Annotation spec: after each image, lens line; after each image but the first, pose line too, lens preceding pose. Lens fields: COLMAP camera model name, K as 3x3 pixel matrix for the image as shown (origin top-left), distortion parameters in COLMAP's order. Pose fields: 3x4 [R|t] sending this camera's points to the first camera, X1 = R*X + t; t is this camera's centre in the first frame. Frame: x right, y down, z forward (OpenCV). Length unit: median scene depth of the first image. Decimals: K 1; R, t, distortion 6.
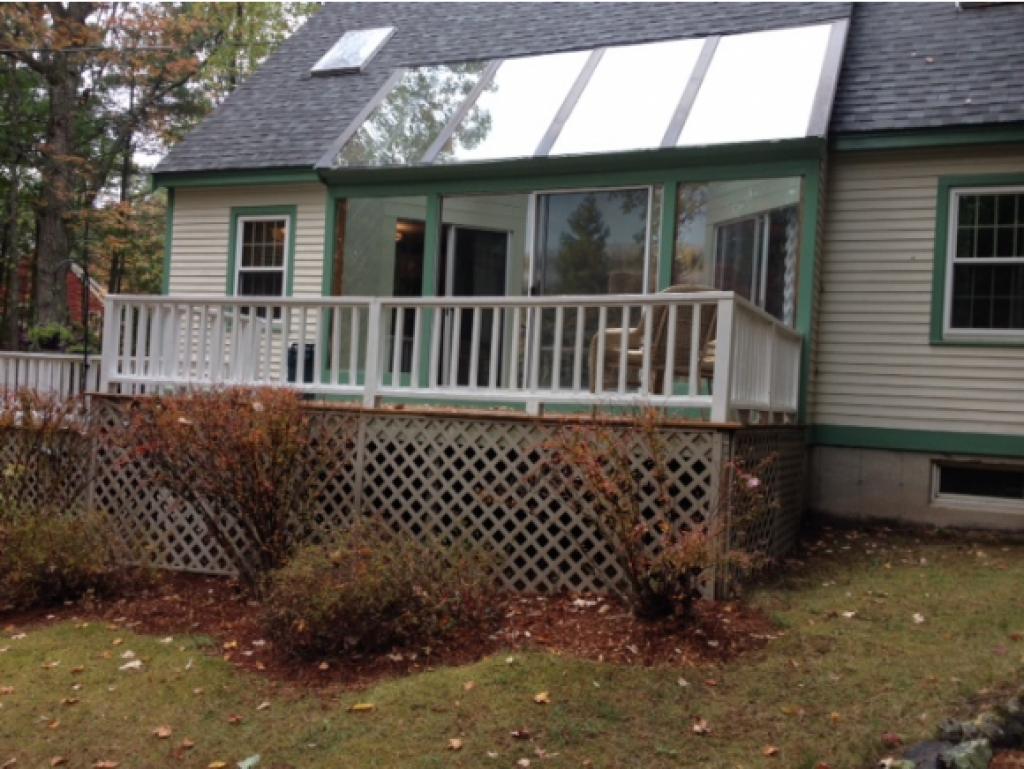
lens RADIAL K [[946.6, 0, 512.0], [0, 946.6, 384.5], [0, 0, 1]] dist [0.118137, -0.219334]
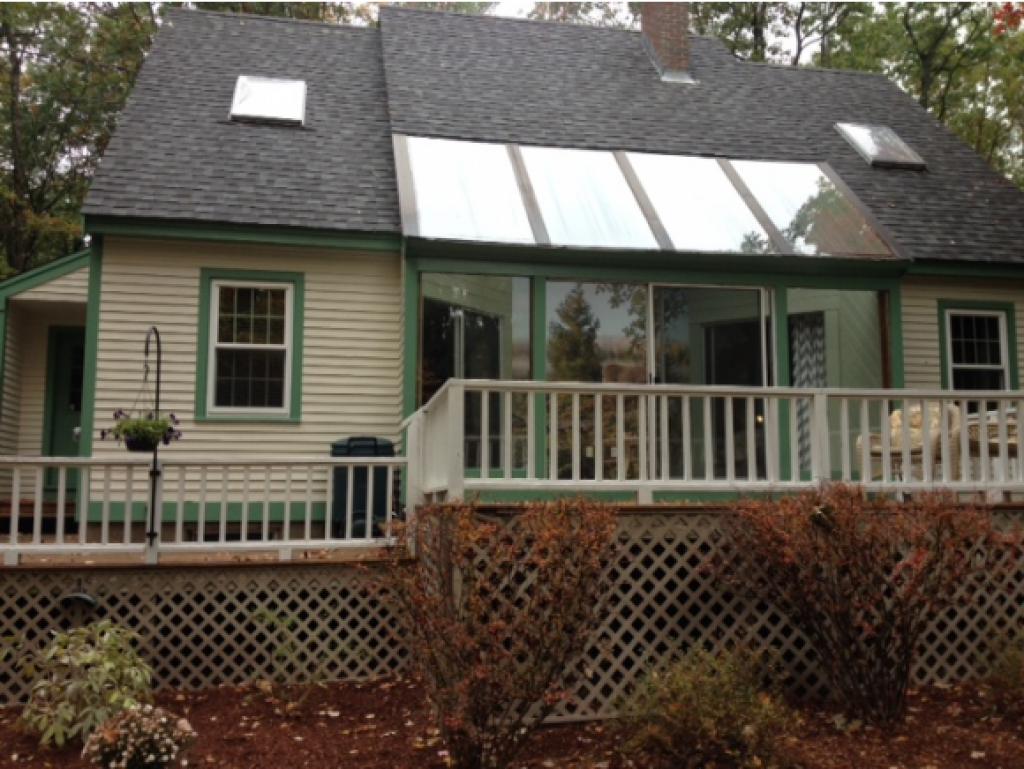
lens RADIAL K [[946.6, 0, 512.0], [0, 946.6, 384.5], [0, 0, 1]] dist [0.118137, -0.219334]
pose [[0.825276, 0.017895, 0.564446, -0.551747], [0.032702, 0.996306, -0.079400, -0.016970], [-0.563782, 0.083985, 0.821642, 0.214981]]
